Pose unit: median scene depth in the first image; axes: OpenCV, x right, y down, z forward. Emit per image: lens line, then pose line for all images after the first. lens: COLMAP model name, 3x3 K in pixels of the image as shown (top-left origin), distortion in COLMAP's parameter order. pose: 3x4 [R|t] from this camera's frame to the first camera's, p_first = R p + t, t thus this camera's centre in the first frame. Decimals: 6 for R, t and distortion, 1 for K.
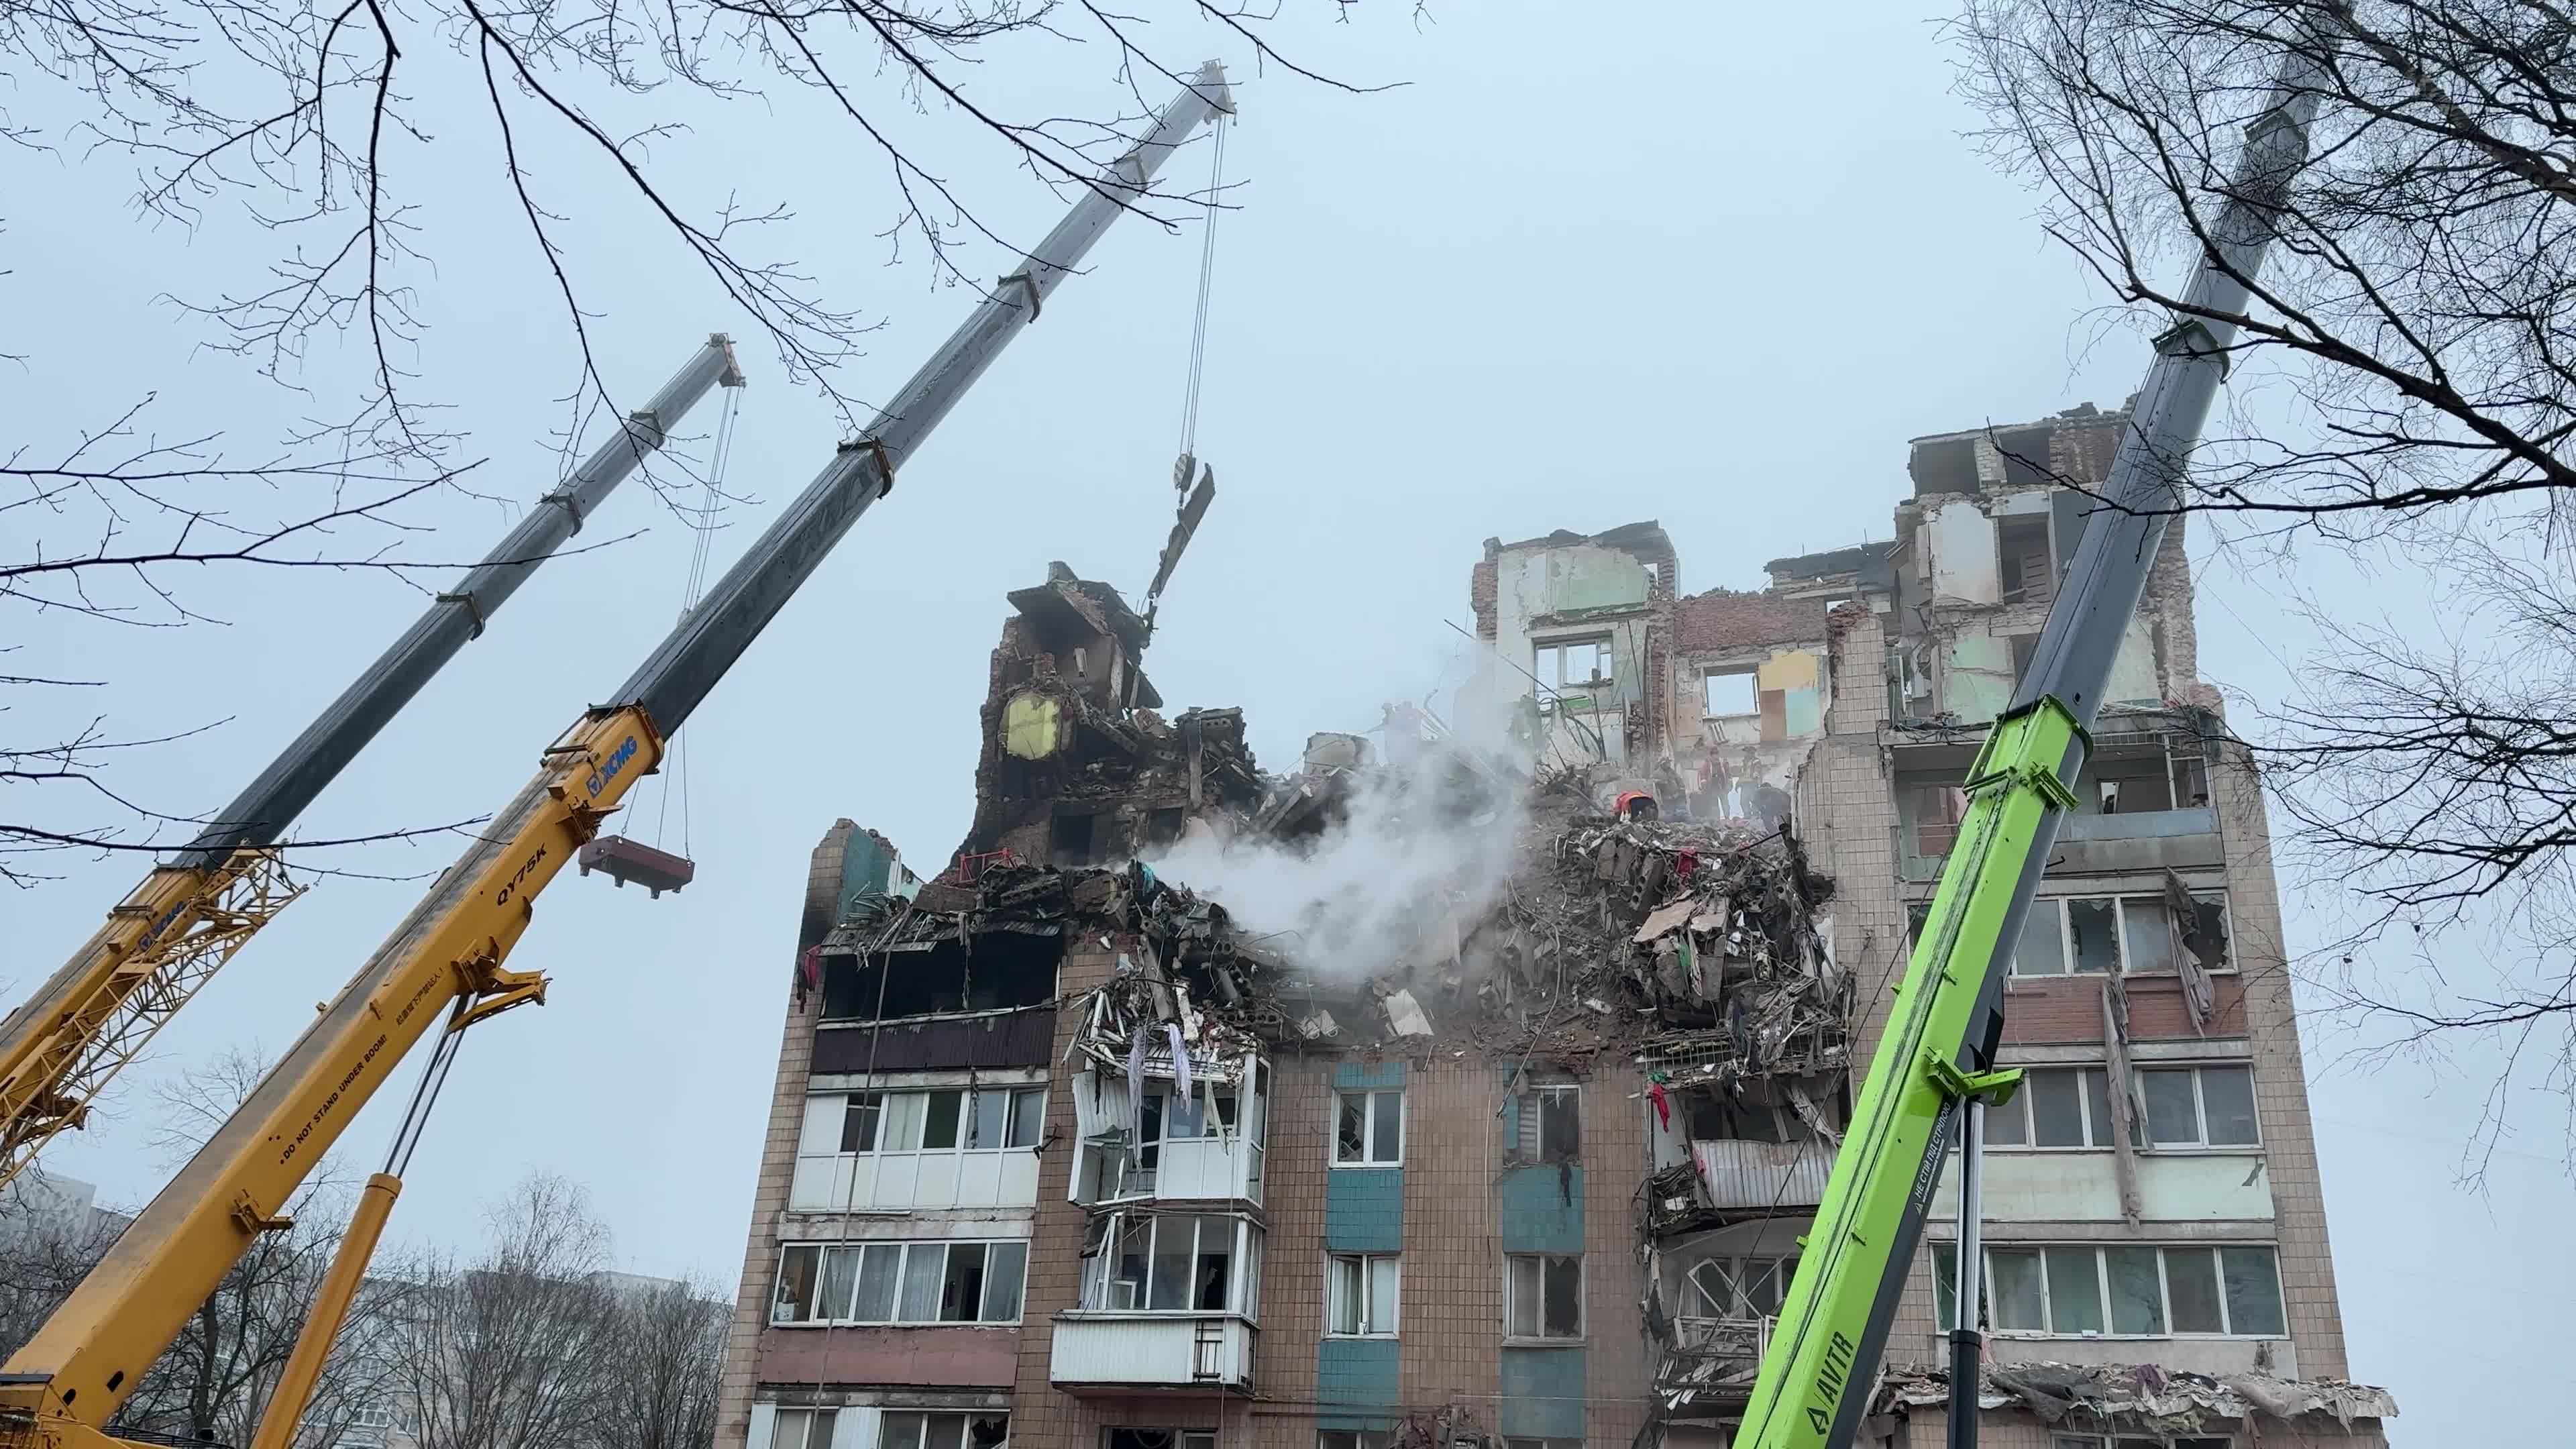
lens RADIAL K [[2084.4, 0, 1297.9], [0, 2084.4, 729.2], [0, 0, 1]] dist [0.144684, -0.109642]
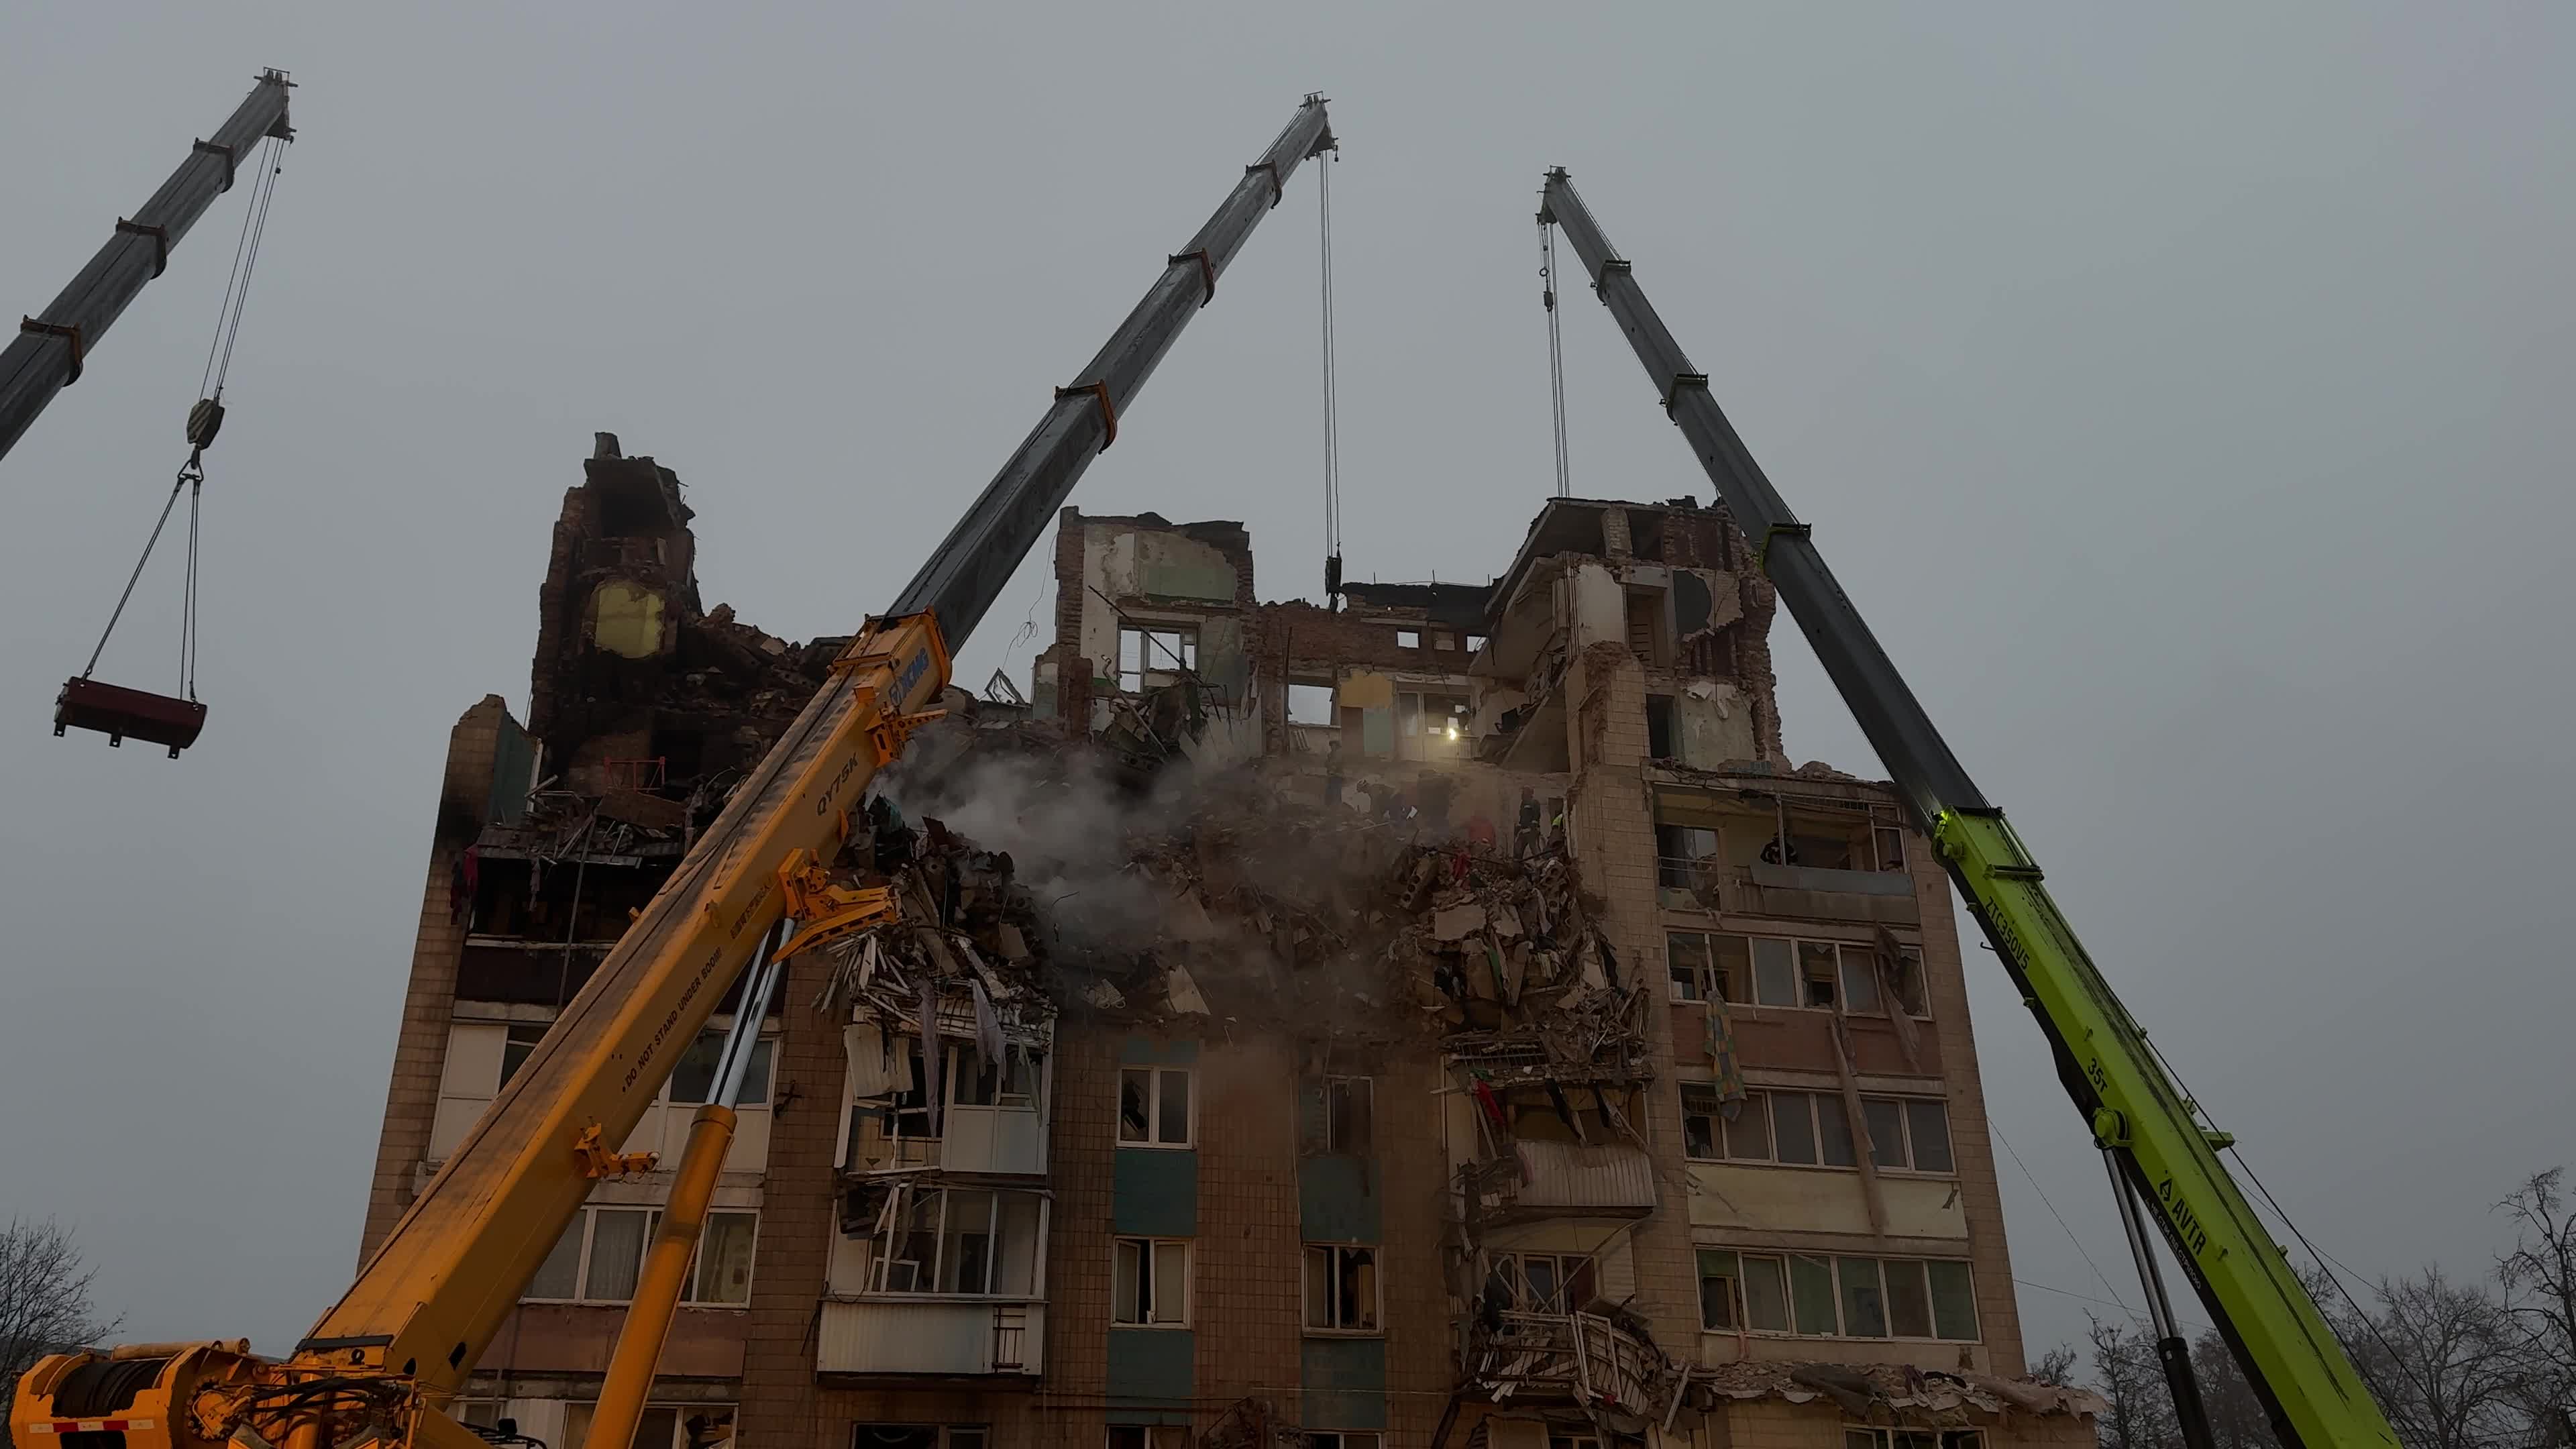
lens RADIAL K [[2084.4, 0, 1282.7], [0, 2084.4, 733.4], [0, 0, 1]] dist [0.144684, -0.109642]
pose [[0.887450, 0.144824, 0.437560, -0.340808], [-0.145606, 0.988826, -0.031966, 0.043337], [-0.437300, -0.035343, 0.898621, 0.123247]]
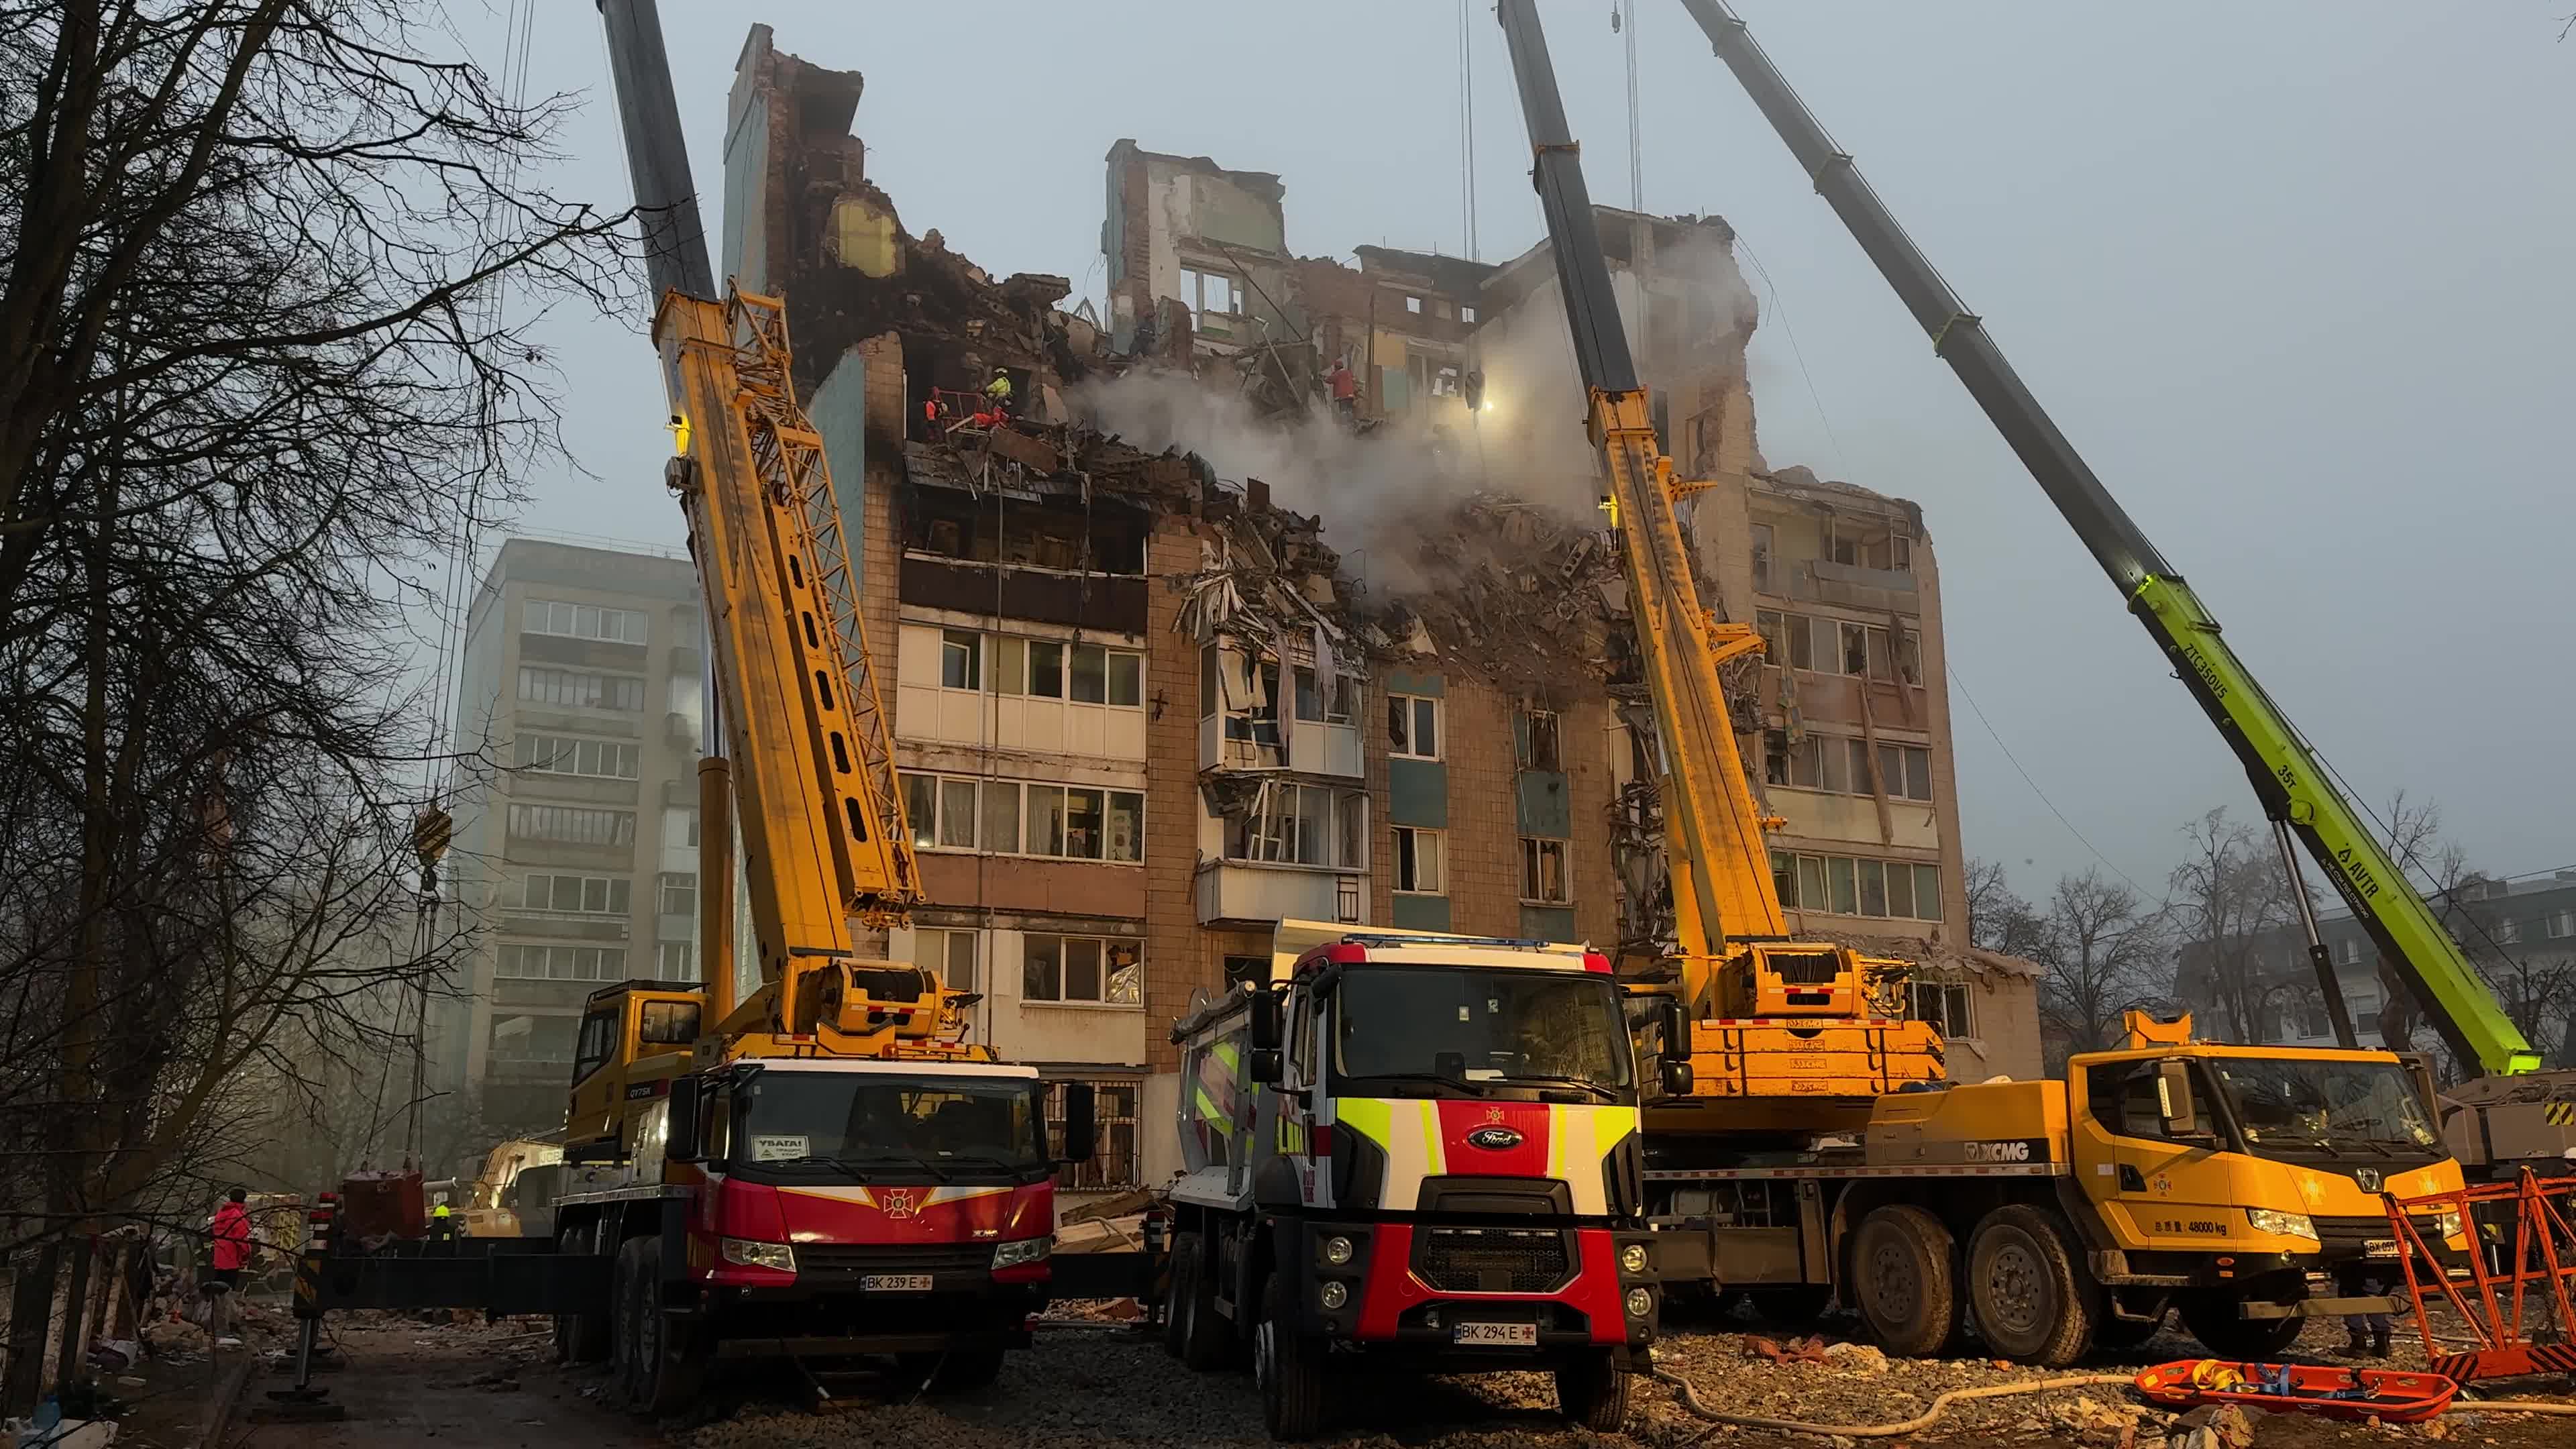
lens RADIAL K [[2084.4, 0, 1276.5], [0, 2084.4, 724.4], [0, 0, 1]] dist [0.144684, -0.109642]
pose [[0.725475, 0.097453, 0.681315, -0.799919], [-0.246500, 0.961046, 0.125013, 0.057050], [-0.642592, -0.258638, 0.721237, 0.186106]]
